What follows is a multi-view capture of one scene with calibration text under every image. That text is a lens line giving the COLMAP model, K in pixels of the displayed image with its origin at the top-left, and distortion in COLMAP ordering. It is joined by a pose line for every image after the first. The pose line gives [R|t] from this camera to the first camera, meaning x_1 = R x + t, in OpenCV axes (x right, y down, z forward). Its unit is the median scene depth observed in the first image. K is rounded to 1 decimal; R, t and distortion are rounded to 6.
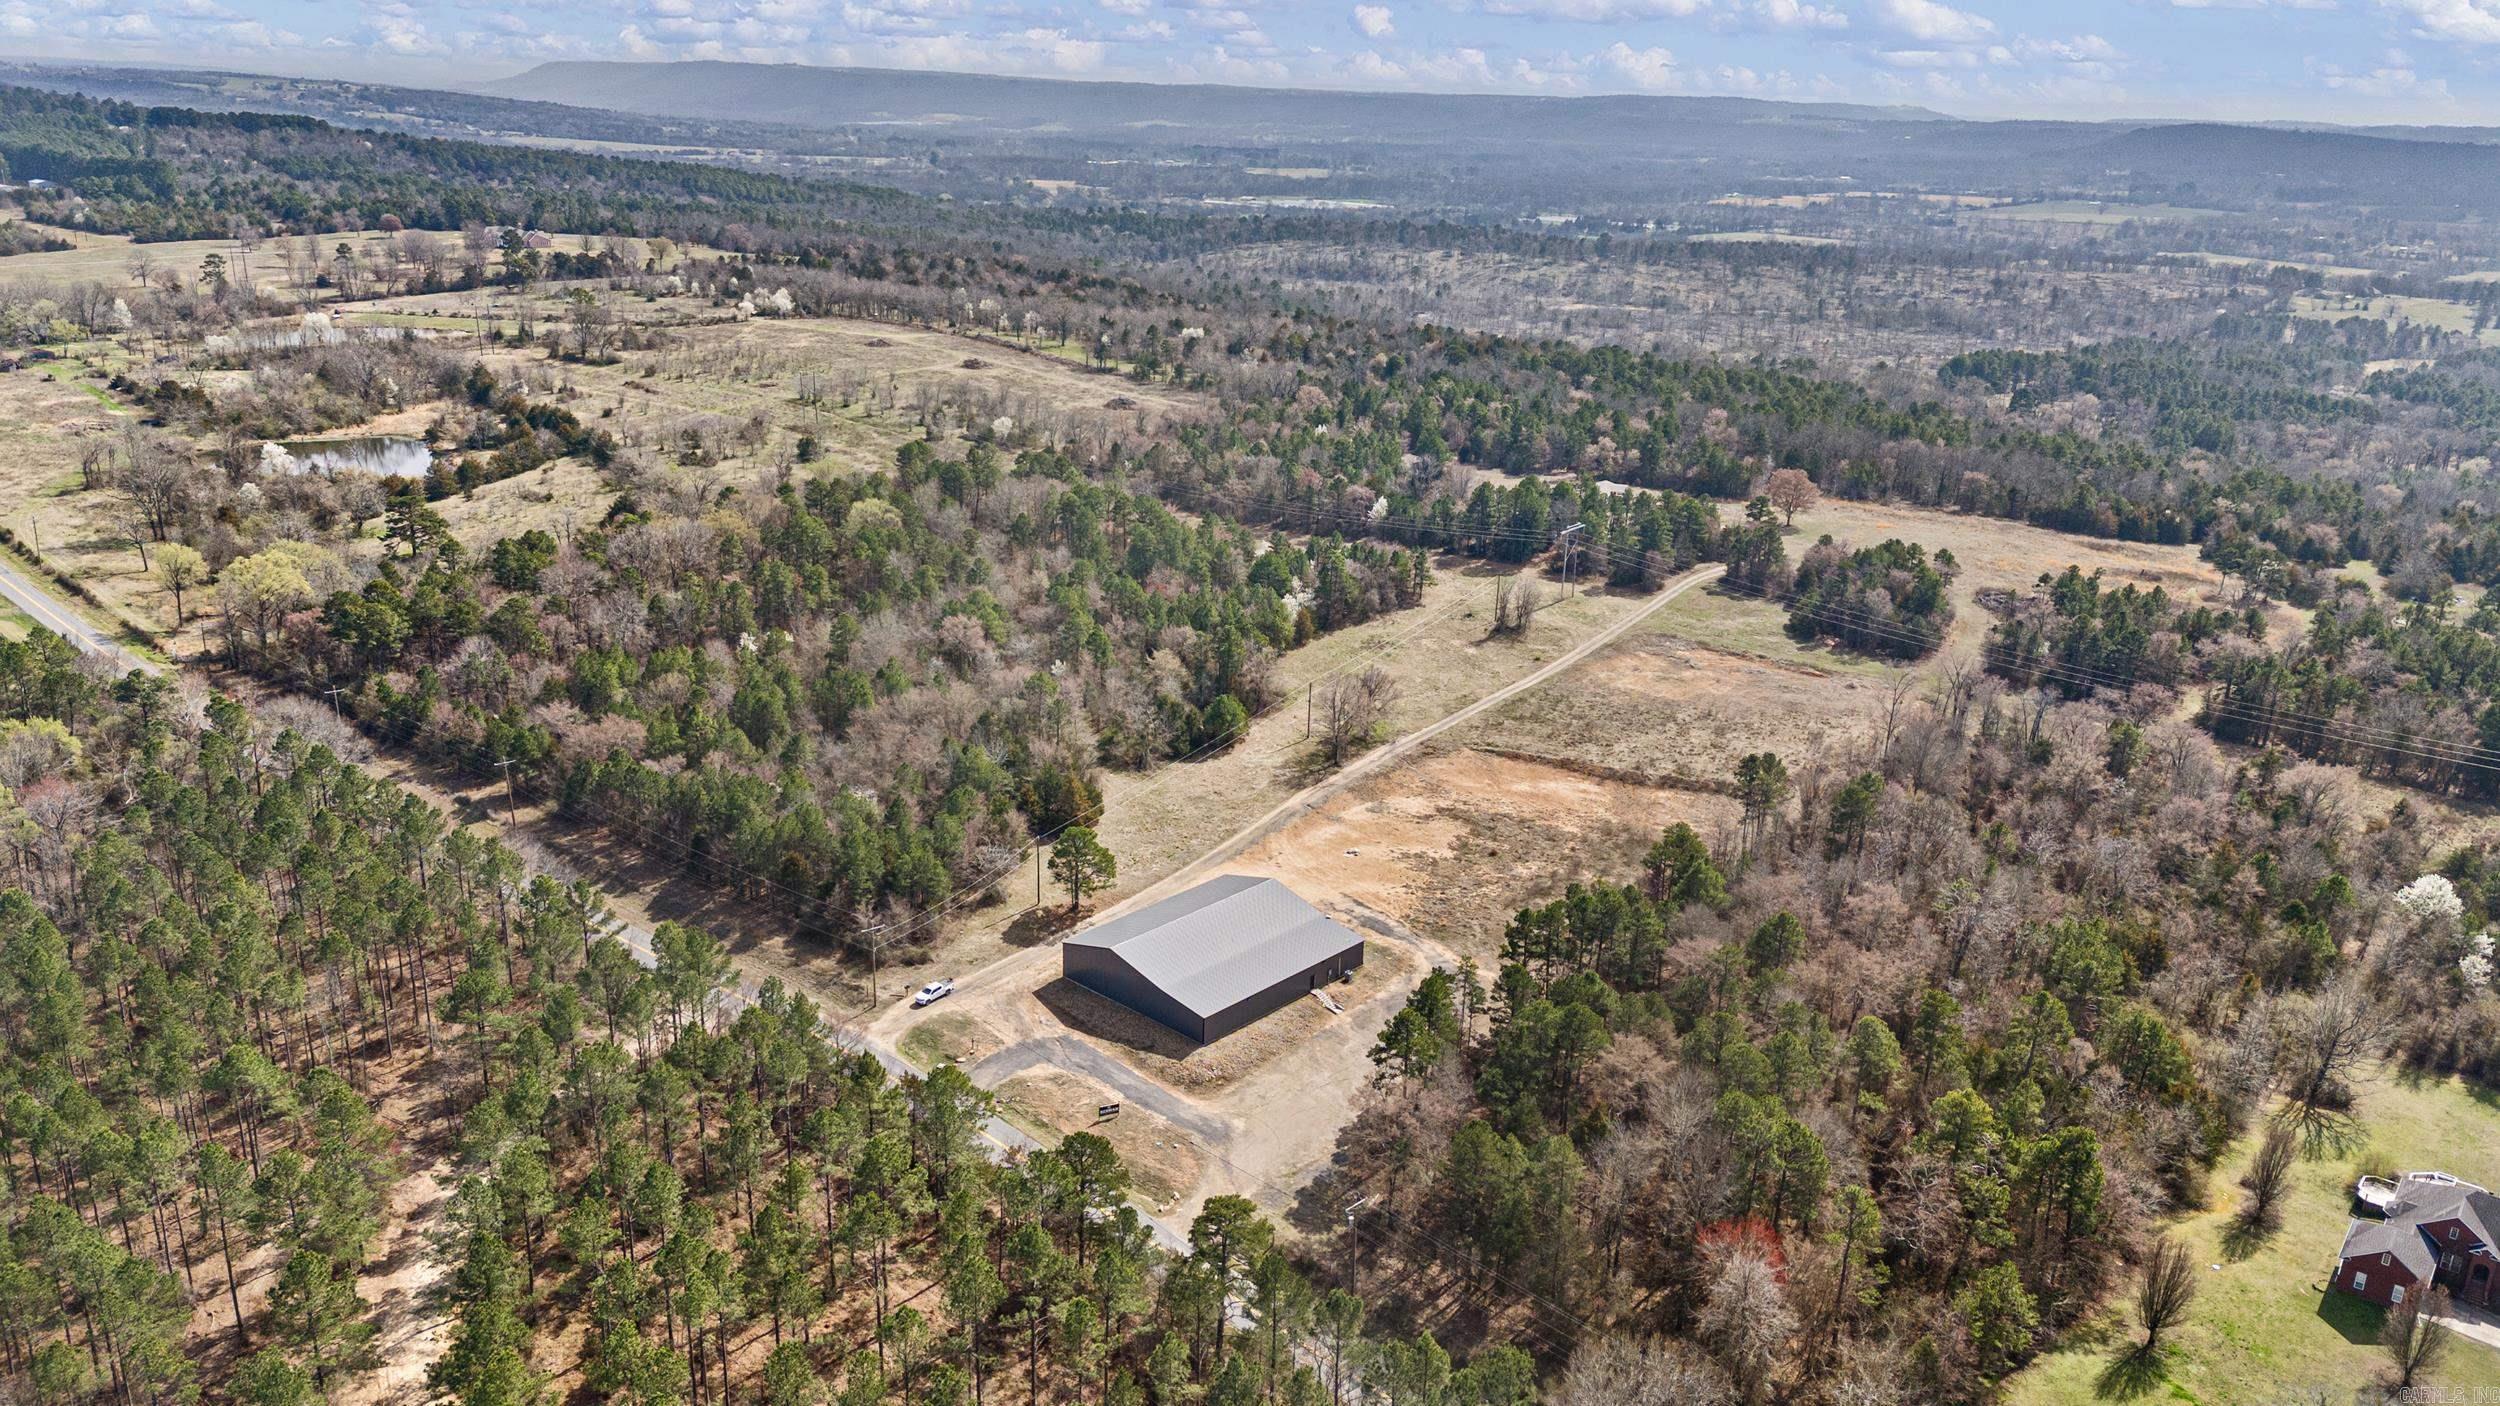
lens RADIAL K [[1845.9, 0, 1250.0], [0, 1845.9, 703.0], [0, 0, 1]] dist [0.064177, -0.080092]
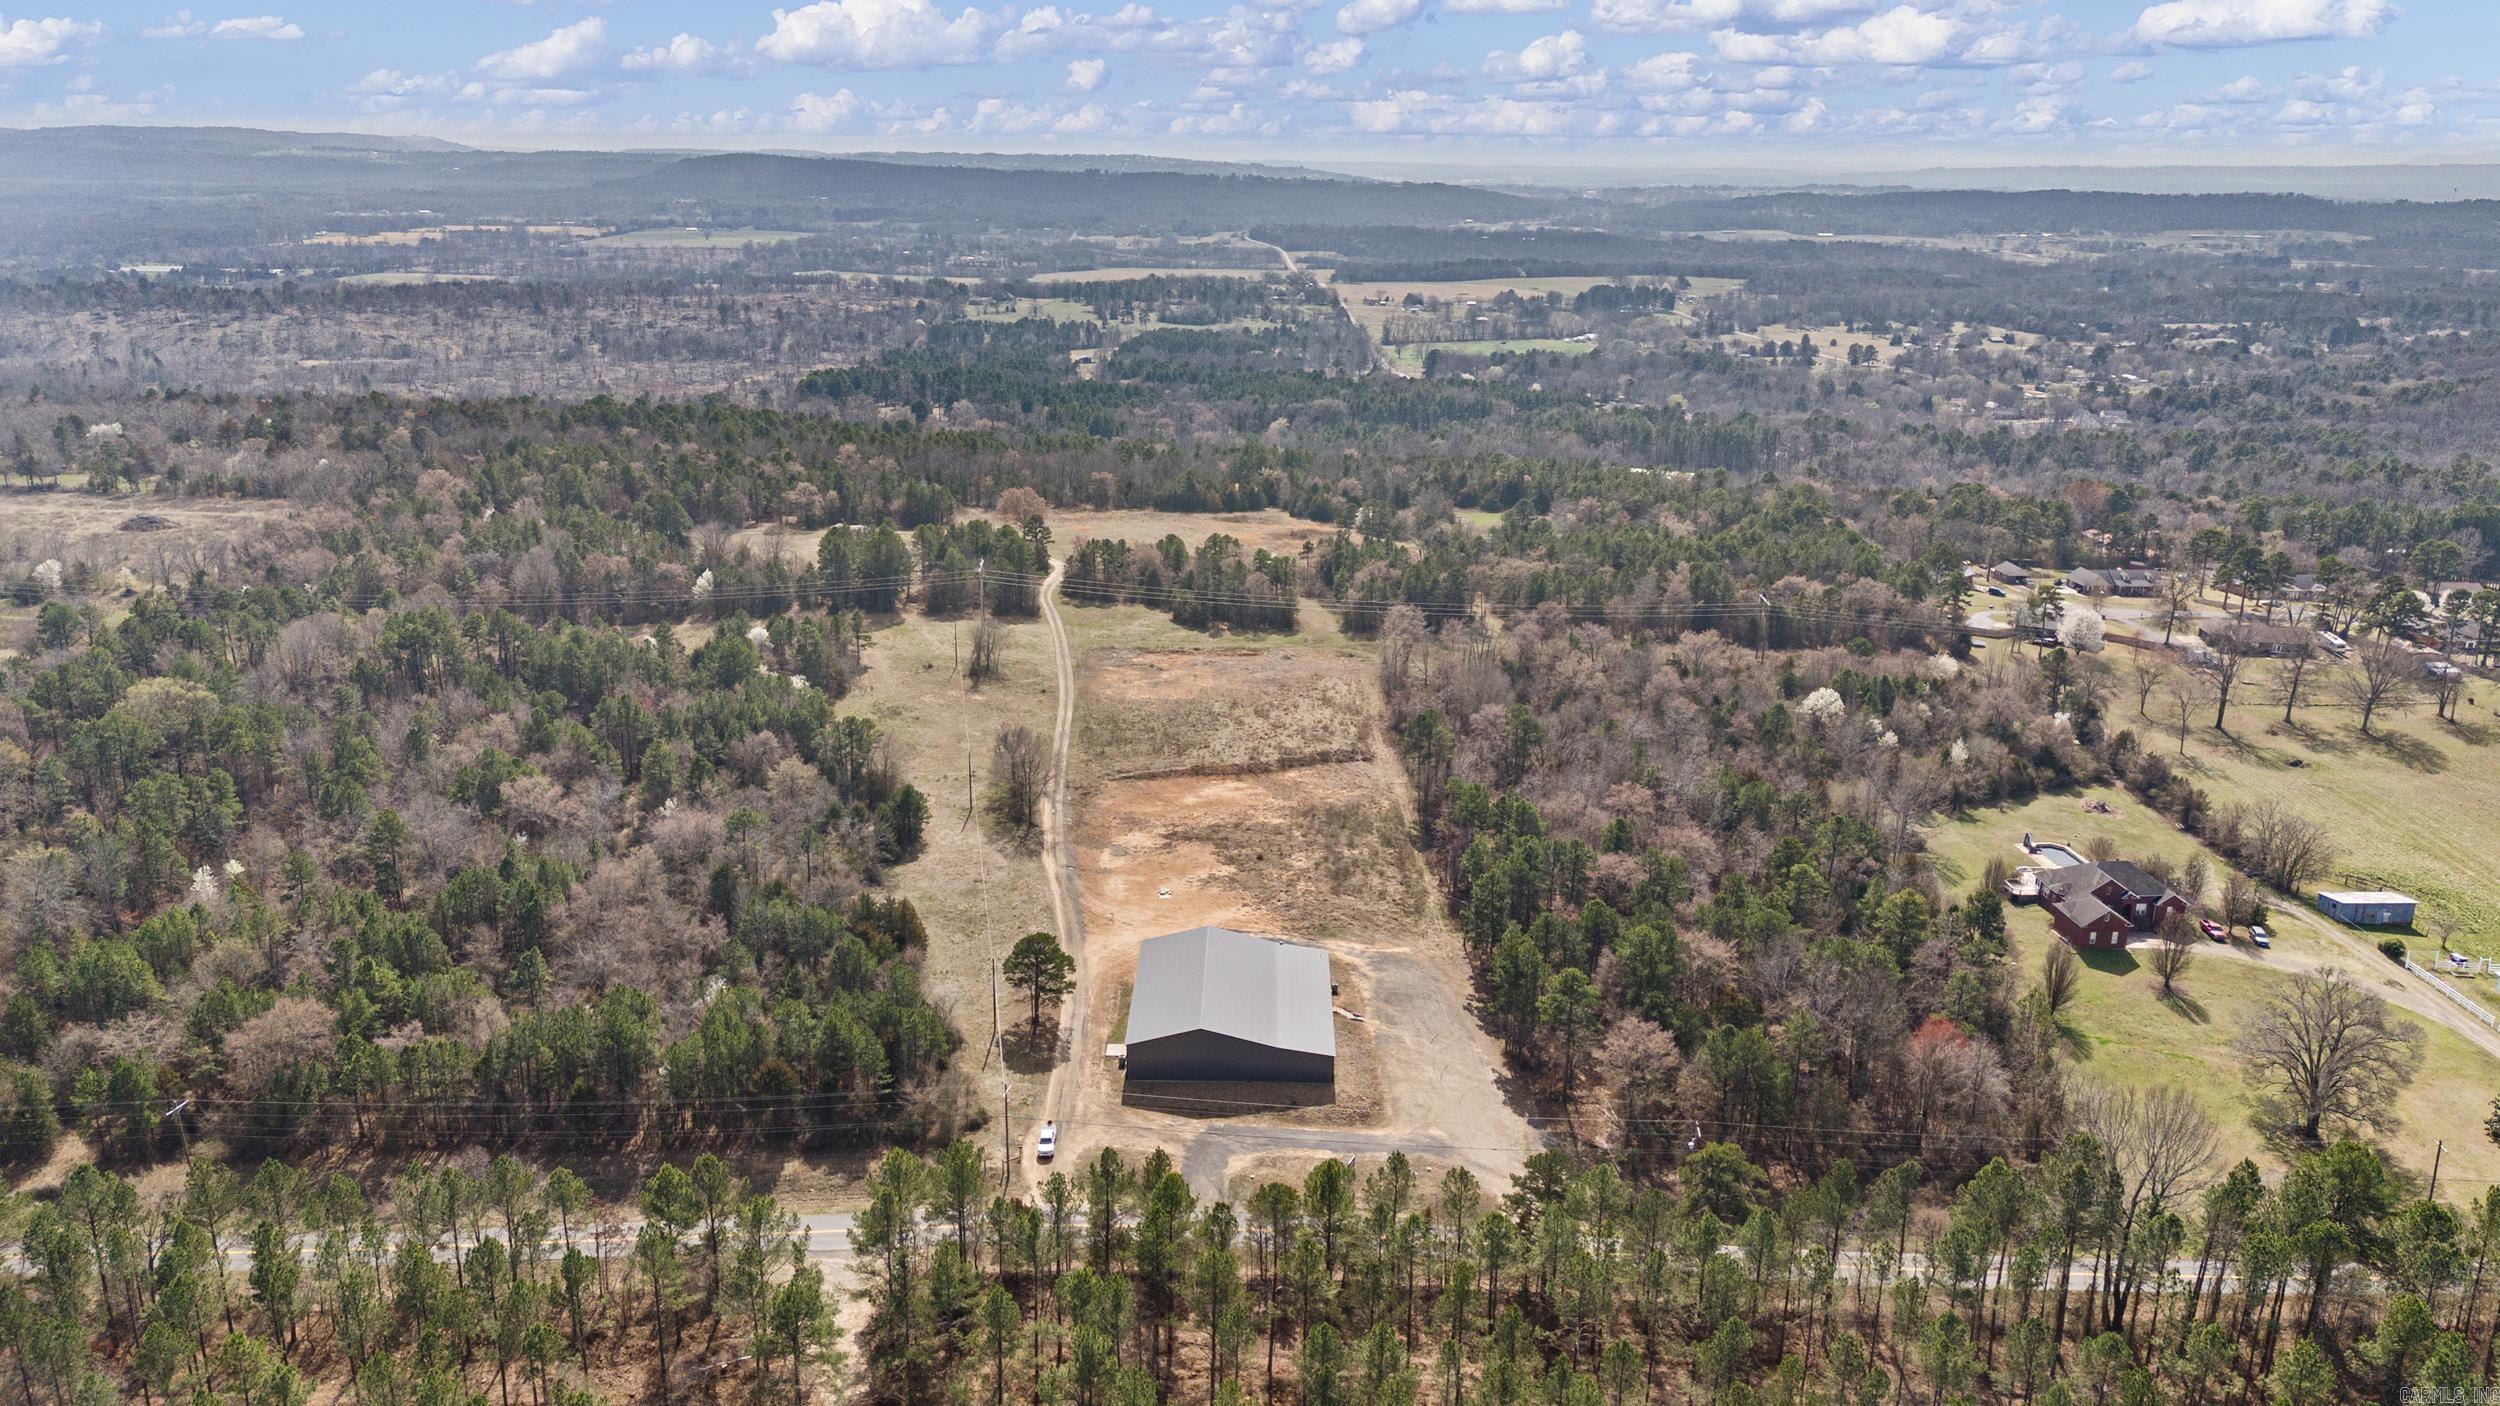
lens RADIAL K [[1845.9, 0, 1250.0], [0, 1845.9, 703.0], [0, 0, 1]] dist [0.064177, -0.080092]
pose [[0.733374, -0.207953, 0.647239, -0.287554], [0.217193, 0.973841, 0.066791, -0.041114], [-0.644197, 0.091593, 0.759356, 0.102004]]
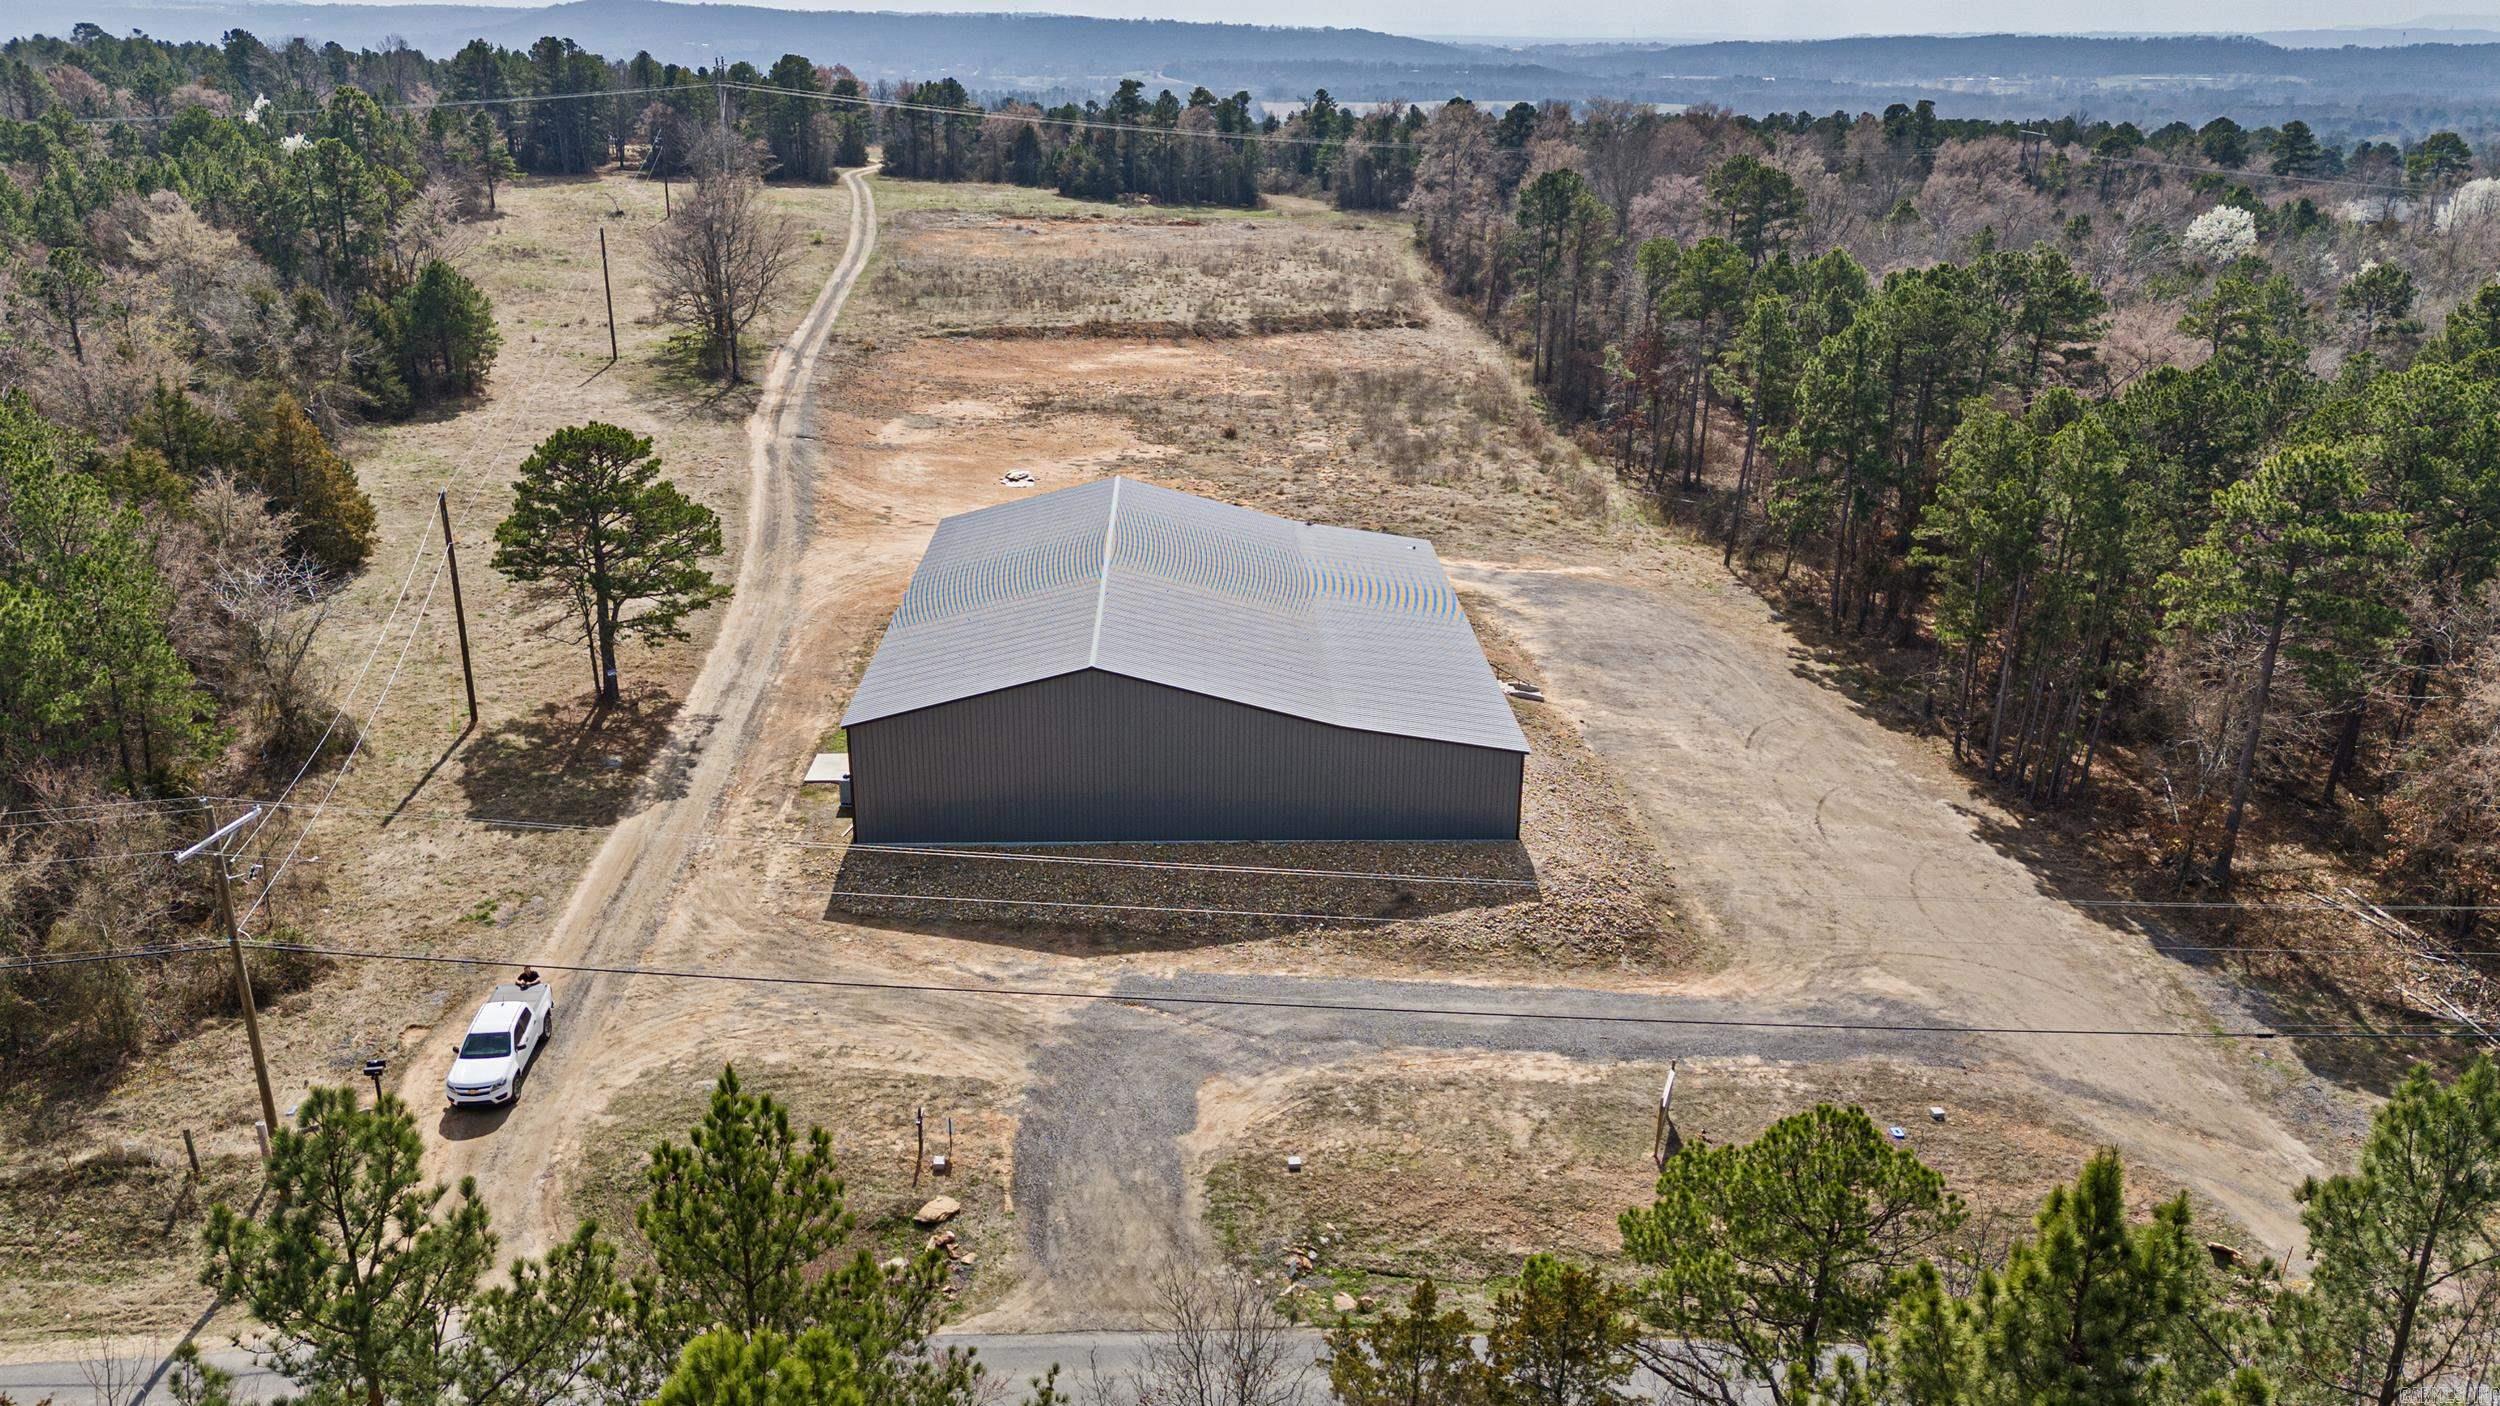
lens RADIAL K [[1845.9, 0, 1250.0], [0, 1845.9, 703.0], [0, 0, 1]] dist [0.064177, -0.080092]
pose [[0.701653, -0.254308, 0.665590, -0.112587], [0.229279, 0.965038, 0.127018, 0.047455], [-0.674621, 0.063484, 0.735429, 0.340123]]
